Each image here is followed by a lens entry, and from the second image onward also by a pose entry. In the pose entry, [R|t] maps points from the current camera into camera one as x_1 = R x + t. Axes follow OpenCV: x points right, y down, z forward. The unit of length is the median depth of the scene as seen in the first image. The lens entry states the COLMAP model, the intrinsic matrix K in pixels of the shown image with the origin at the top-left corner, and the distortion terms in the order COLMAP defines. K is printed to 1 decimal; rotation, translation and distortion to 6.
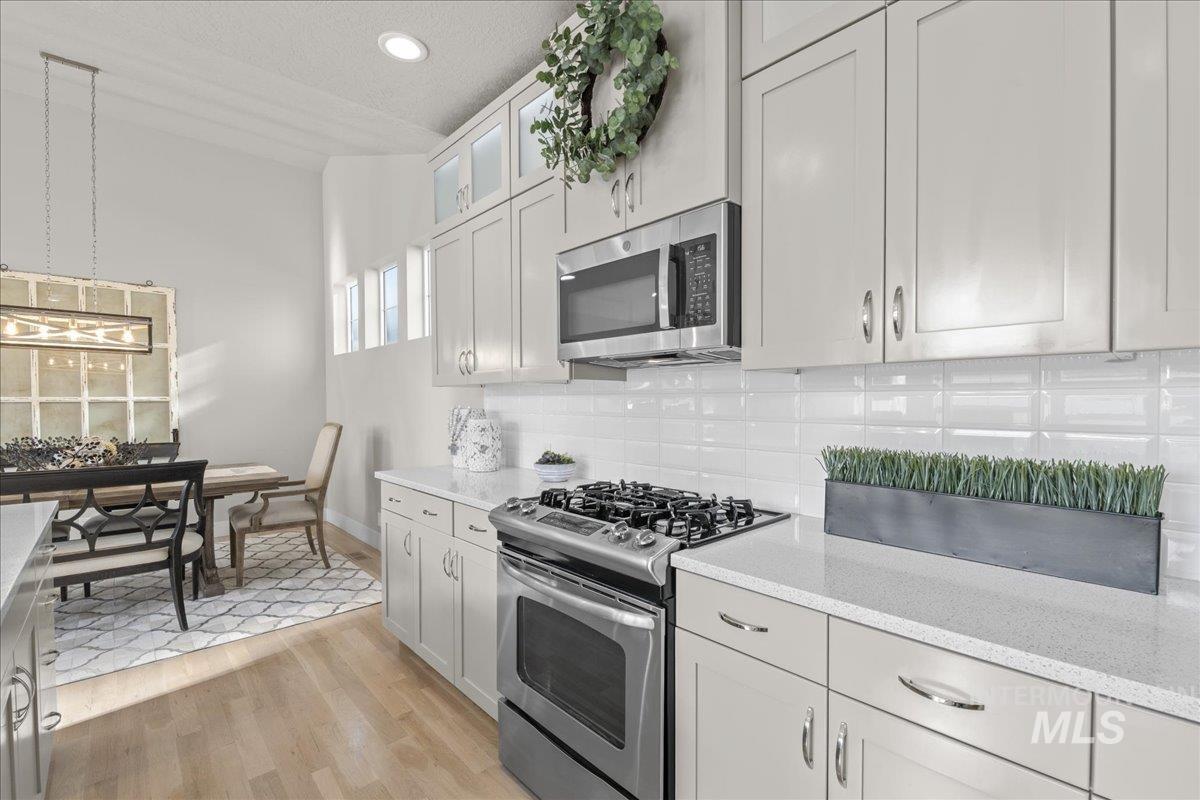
lens RADIAL K [[530.7, 0, 605.7], [0, 530.7, 406.1], [0, 0, 1]] dist [0.020116, -0.012511]
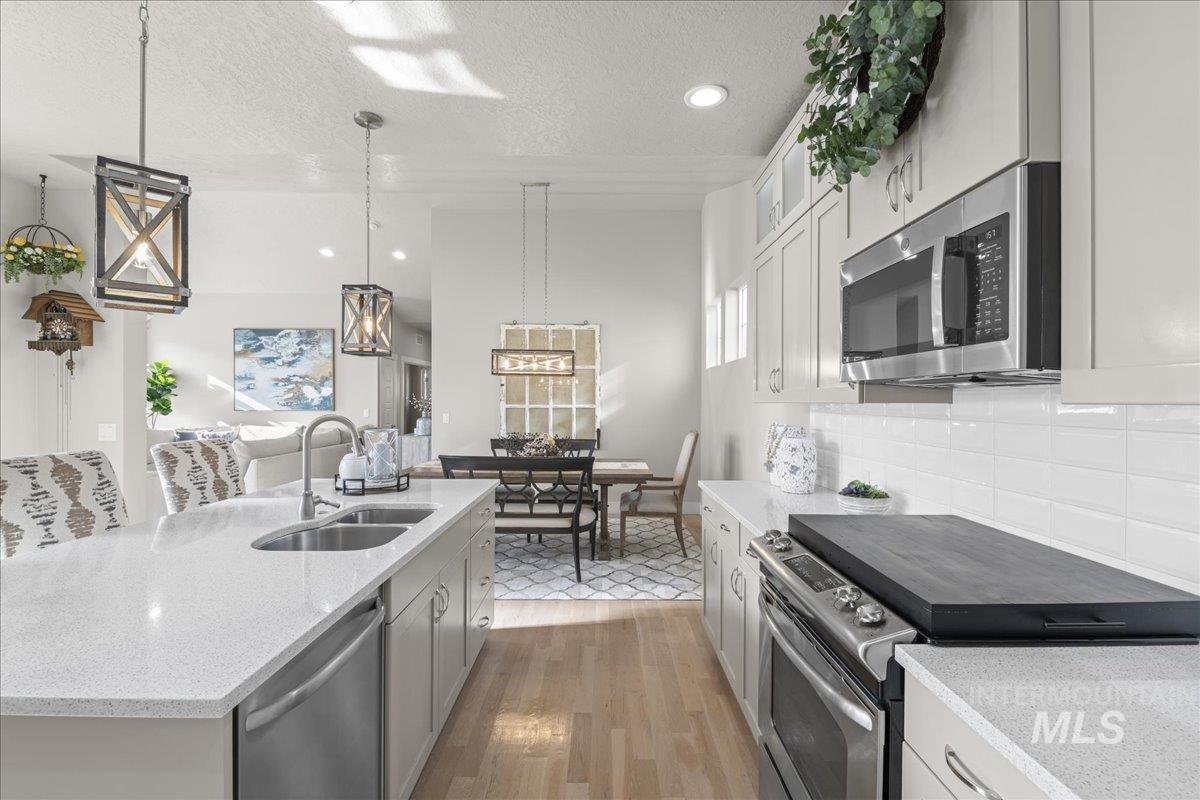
lens RADIAL K [[522.1, 0, 600.0], [0, 522.1, 400.0], [0, 0, 1]] dist [0.015054, -0.012374]
pose [[0.732372, 0.005912, -0.680879, 0.151374], [-0.015186, 0.999855, -0.007653, -0.031683], [0.680735, 0.015945, 0.732356, 0.062756]]
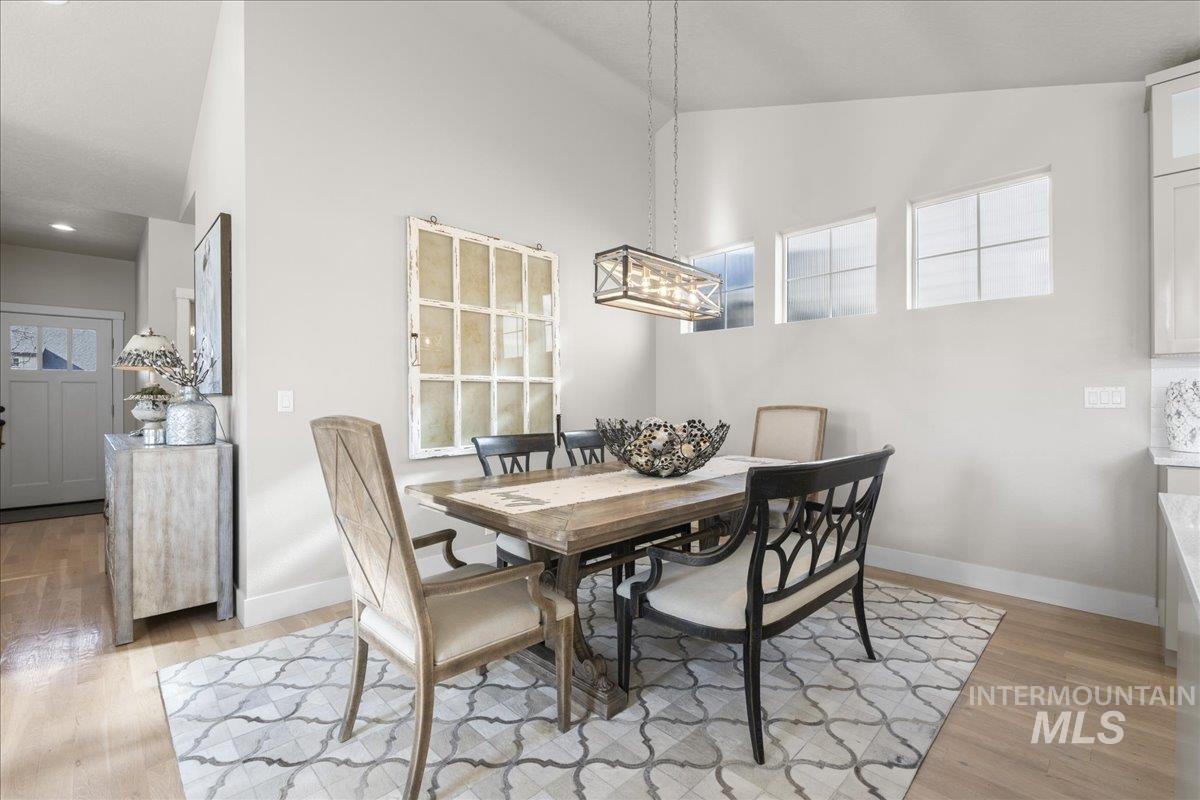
lens RADIAL K [[521.4, 0, 601.7], [0, 521.4, 395.8], [0, 0, 1]] dist [0.018005, -0.009332]
pose [[0.998860, 0.002204, 0.047674, -1.258807], [-0.001440, 0.999870, -0.016042, 0.041585], [-0.047704, 0.015955, 0.998734, 0.238036]]
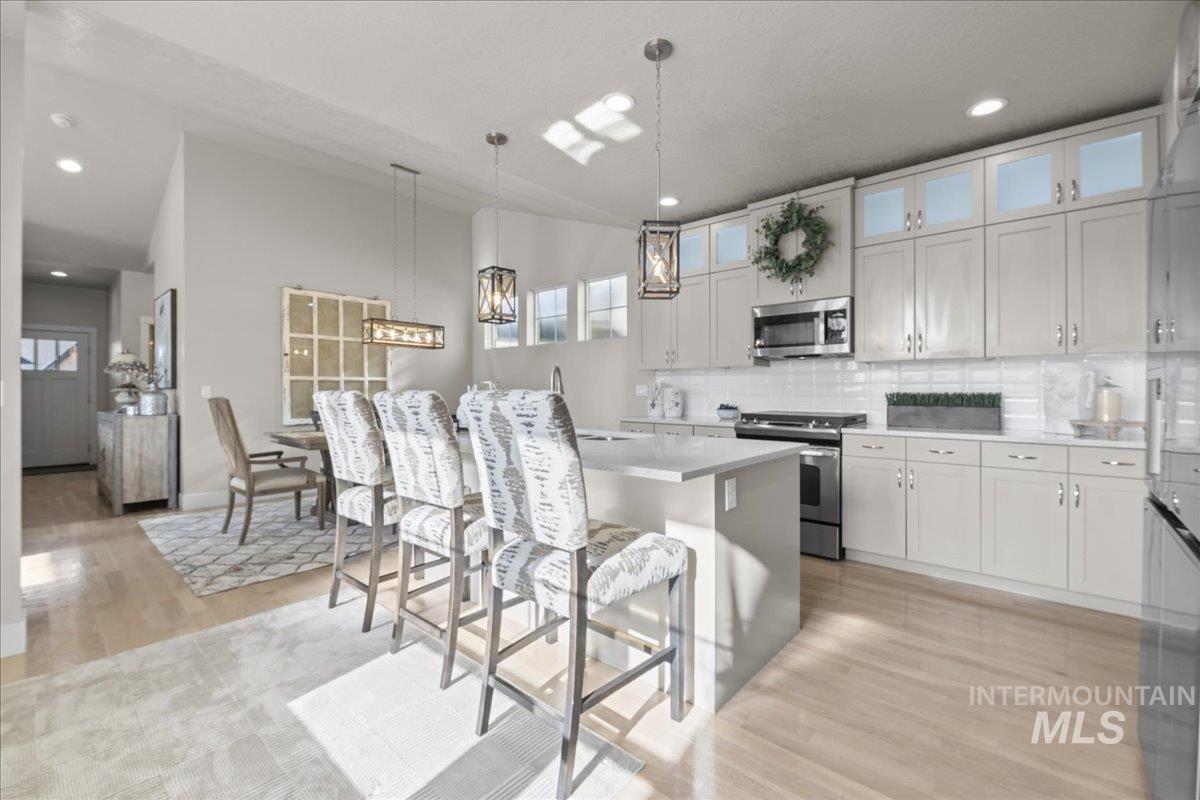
lens RADIAL K [[528.0, 0, 604.8], [0, 528.0, 385.9], [0, 0, 1]] dist [0.030549, -0.013521]
pose [[0.995146, 0.003583, 0.098348, -0.614784], [-0.001566, 0.999787, -0.020577, 0.052329], [-0.098401, 0.020323, 0.994939, -0.732386]]
